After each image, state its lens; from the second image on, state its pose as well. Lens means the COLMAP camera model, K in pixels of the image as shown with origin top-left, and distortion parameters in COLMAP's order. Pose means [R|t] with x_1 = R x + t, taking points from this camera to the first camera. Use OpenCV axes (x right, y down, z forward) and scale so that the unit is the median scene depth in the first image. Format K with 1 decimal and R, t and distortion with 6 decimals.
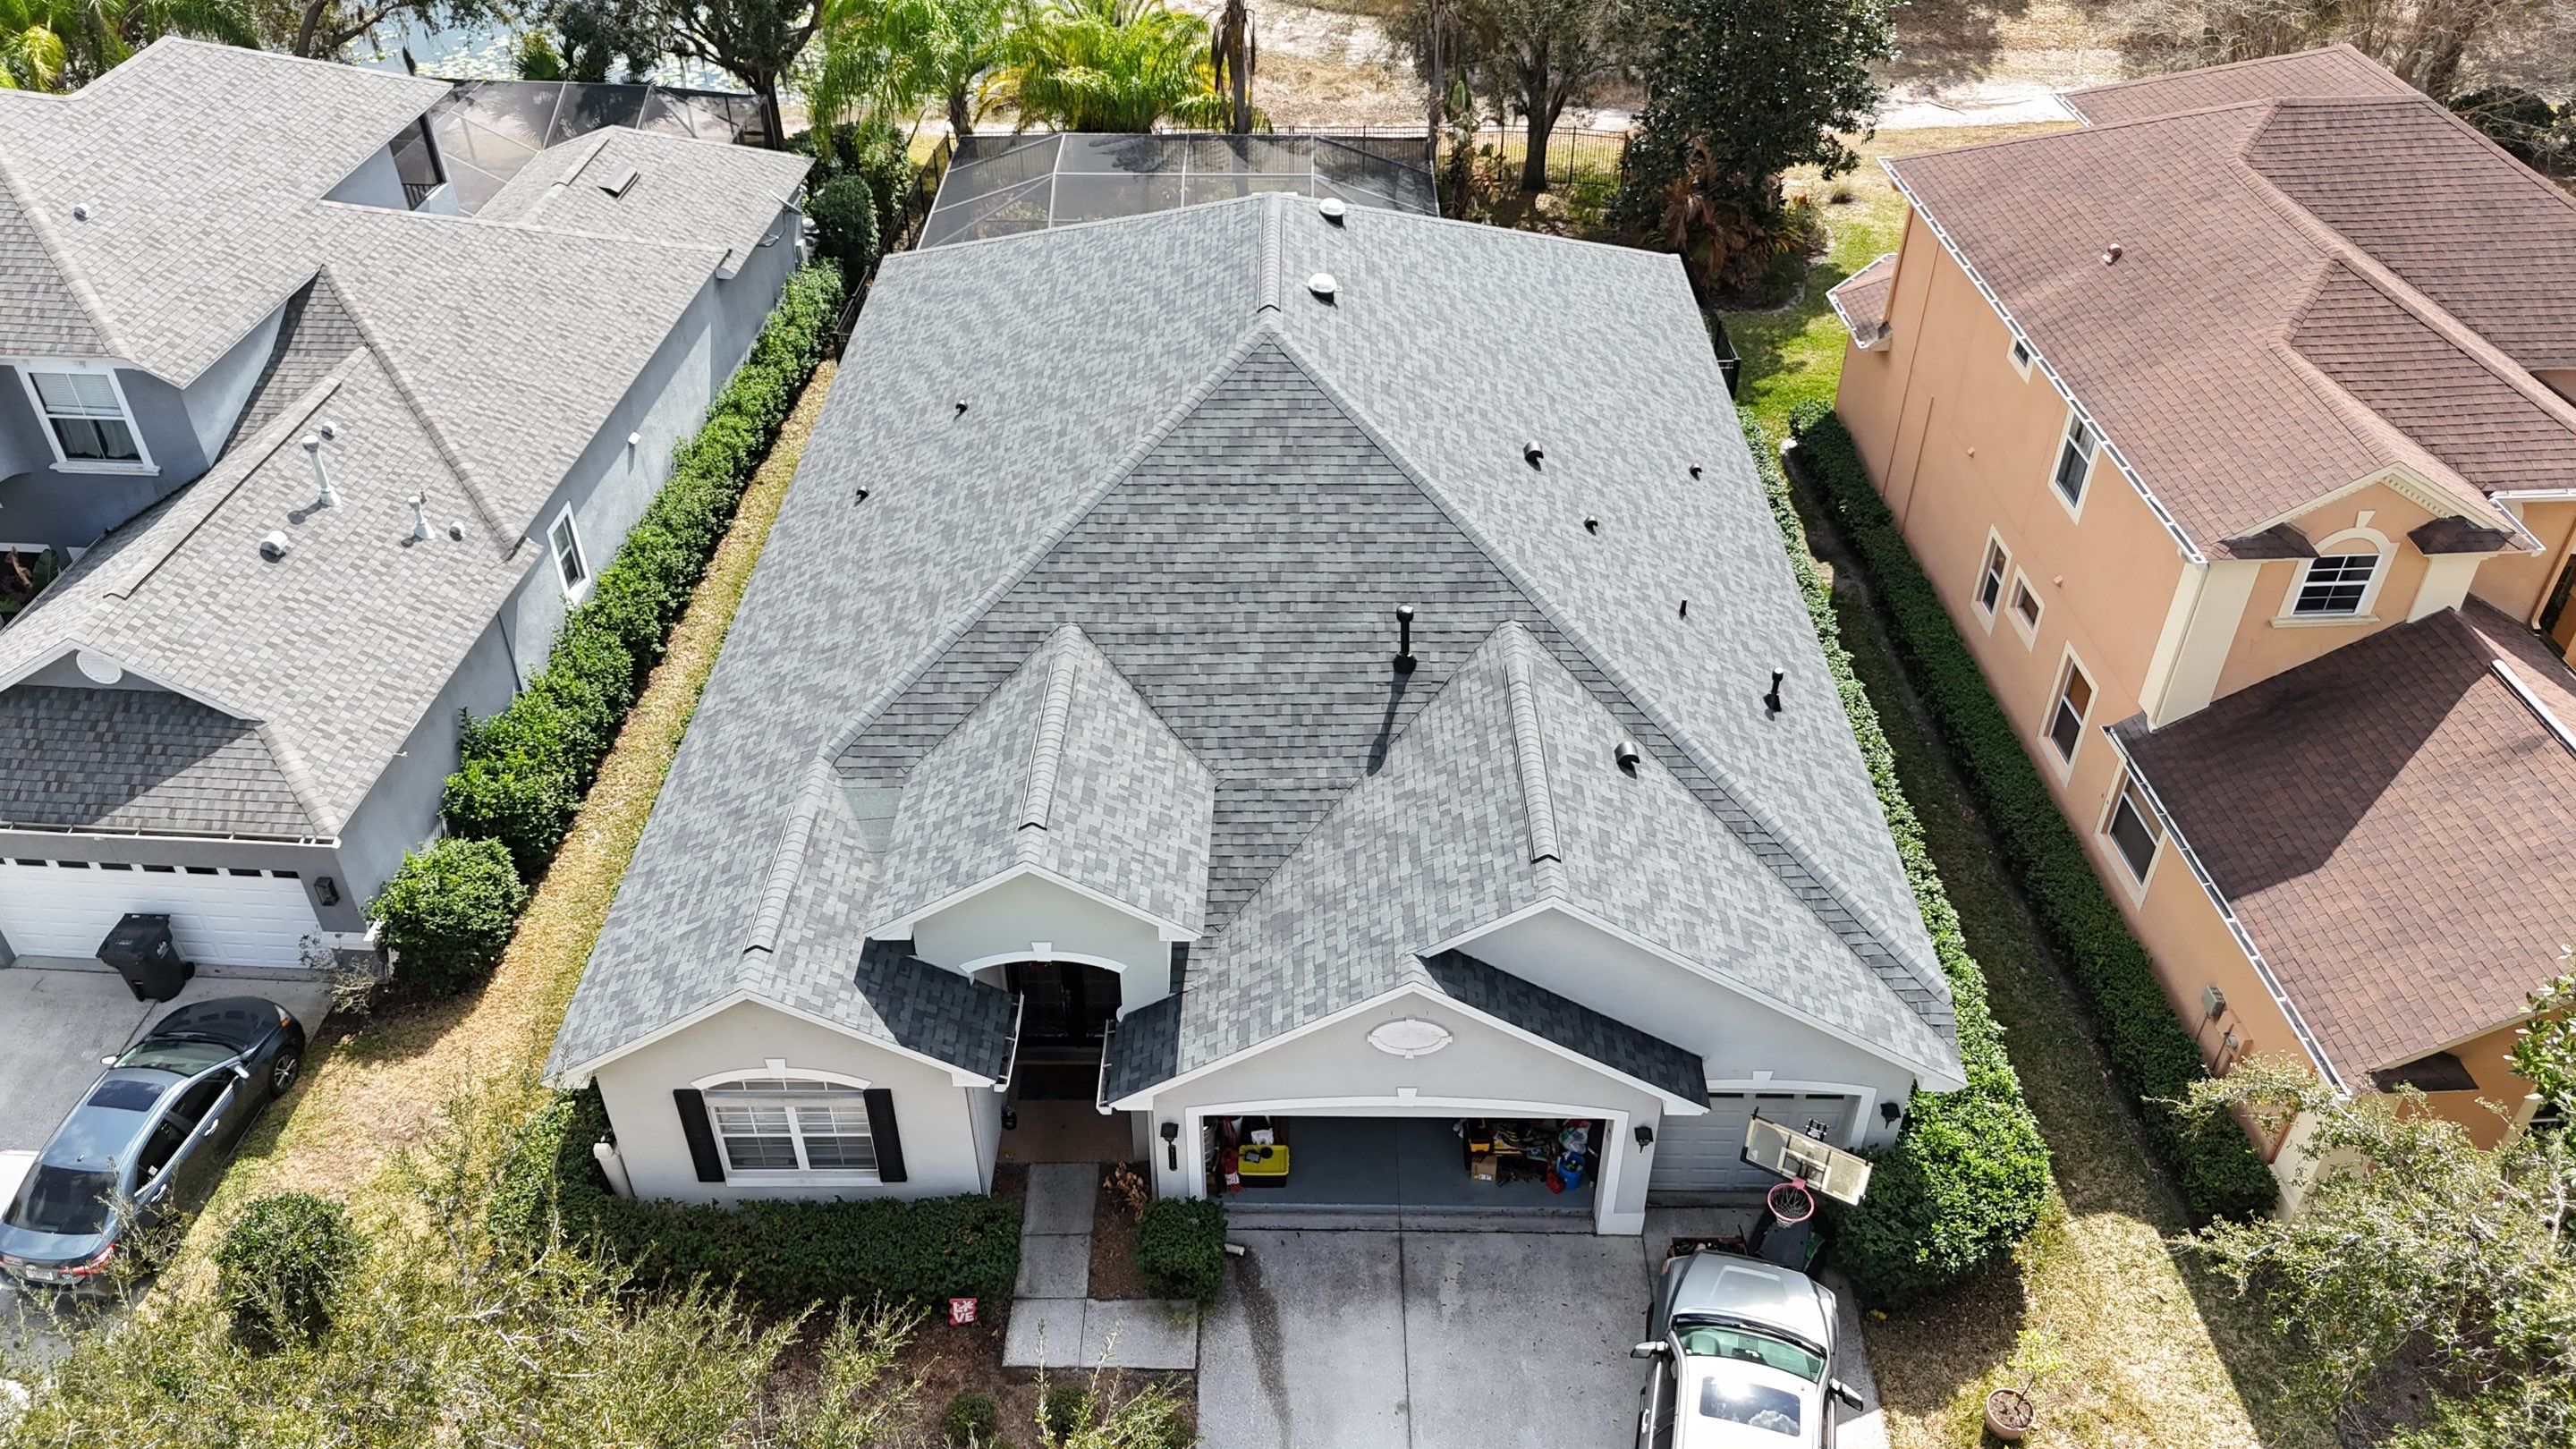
lens RADIAL K [[1888.3, 0, 1285.8], [0, 1888.3, 719.3], [0, 0, 1]] dist [0.126892, -0.173604]
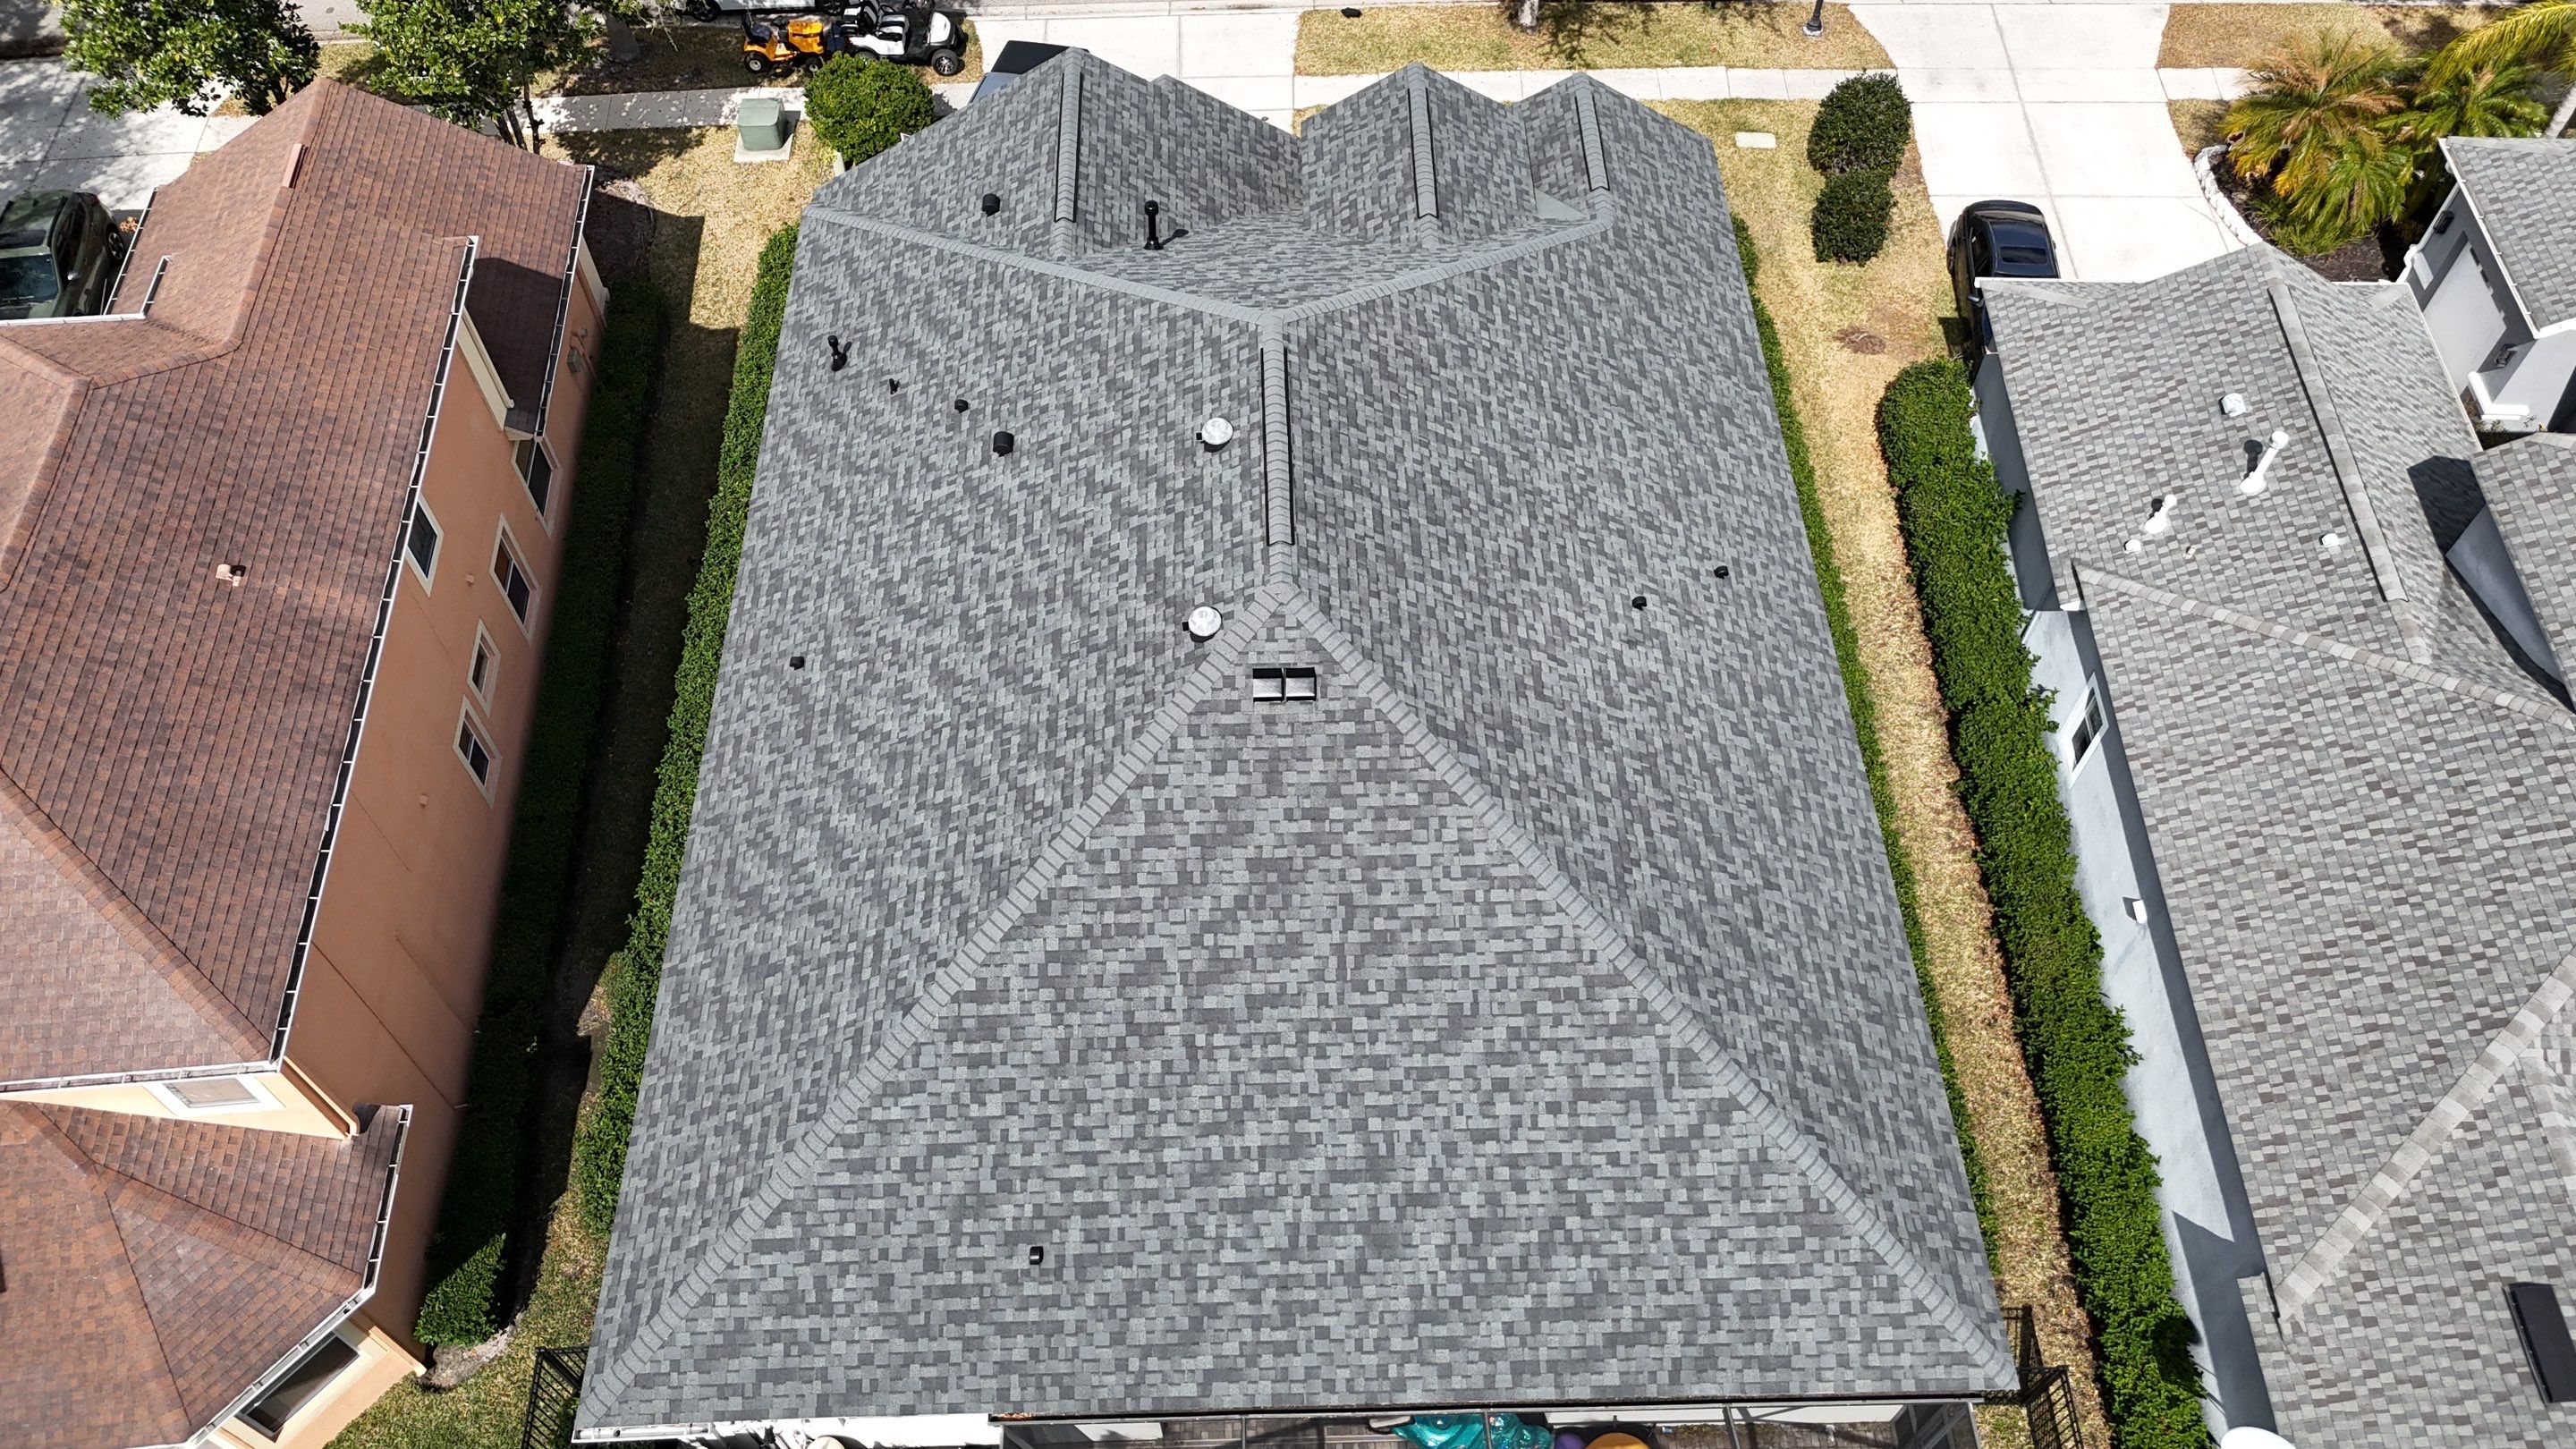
lens RADIAL K [[1879.6, 0, 1289.9], [0, 1879.6, 716.6], [0, 0, 1]] dist [0.136910, -0.159610]
pose [[-0.999353, 0.031506, -0.017353, 0.005859], [-0.018469, -0.035486, 0.999200, -1.258772], [0.030865, 0.998873, 0.036045, 1.253542]]
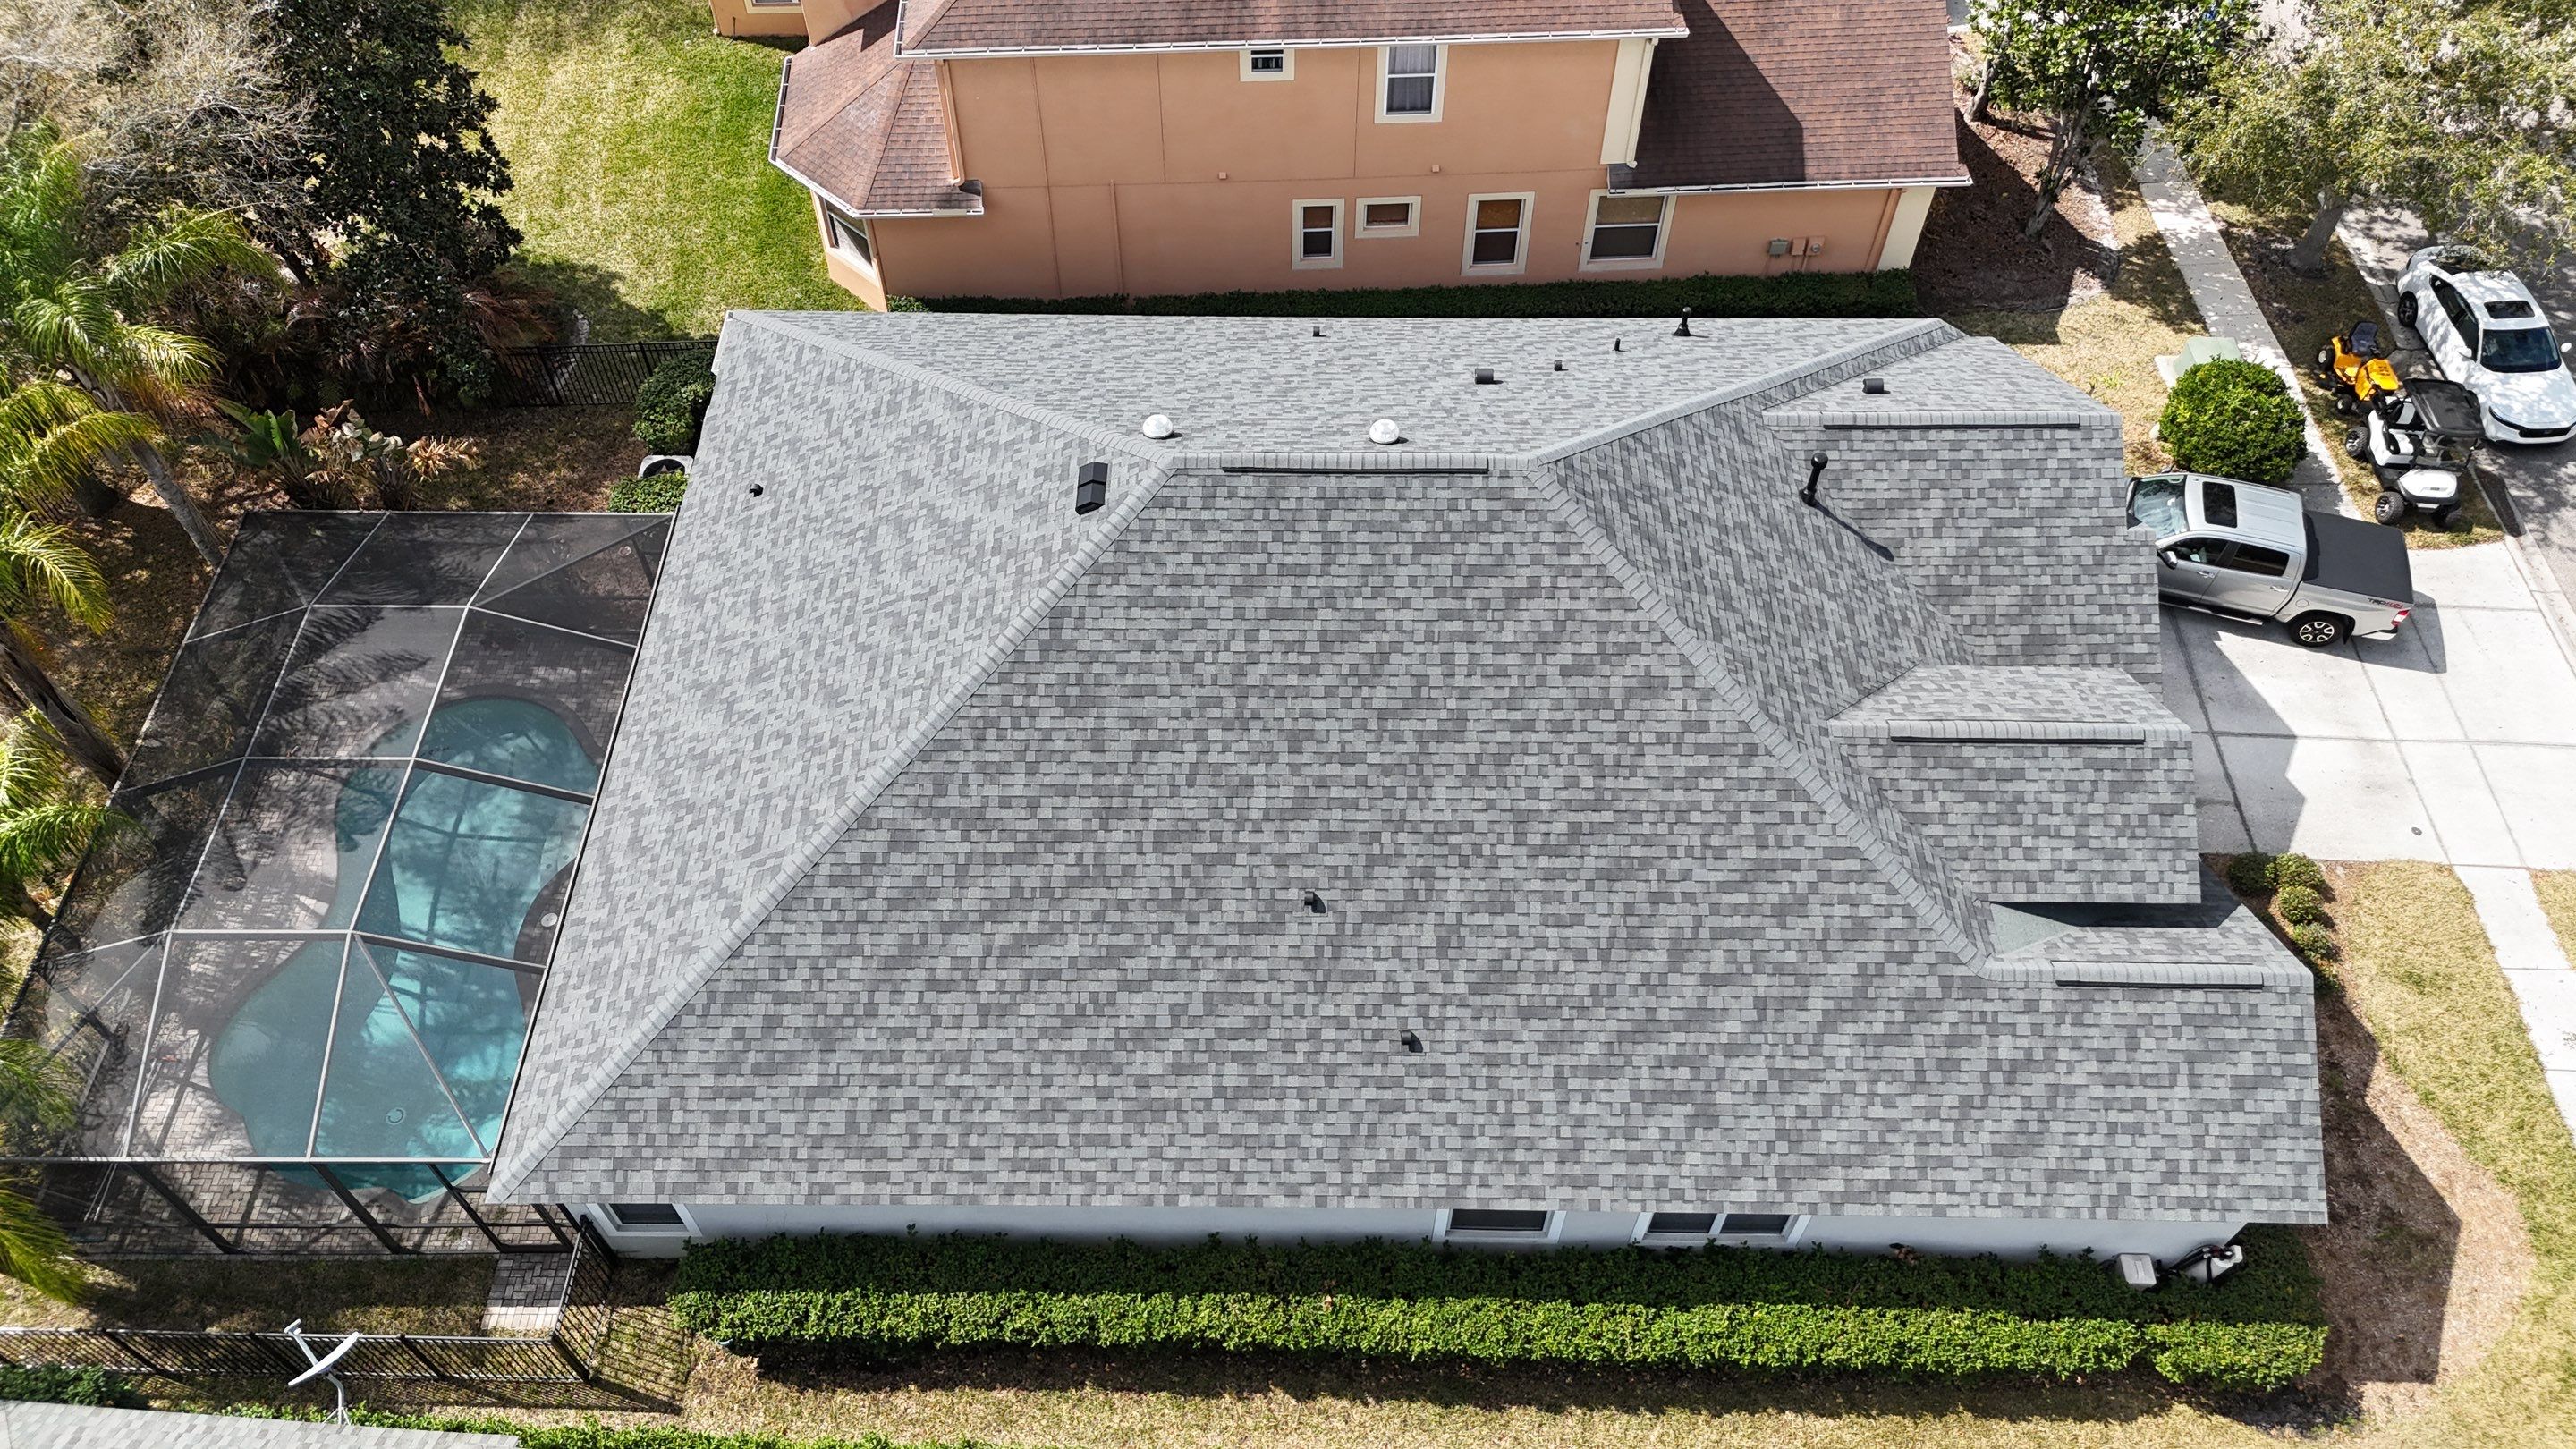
lens RADIAL K [[1868.8, 0, 1288.1], [0, 1868.8, 715.9], [0, 0, 1]] dist [0.147257, -0.183232]
pose [[-0.001186, -0.796833, 0.604199, -0.715840], [0.608290, 0.478987, 0.632894, -0.862336], [-0.793714, 0.368279, 0.484137, 0.743489]]
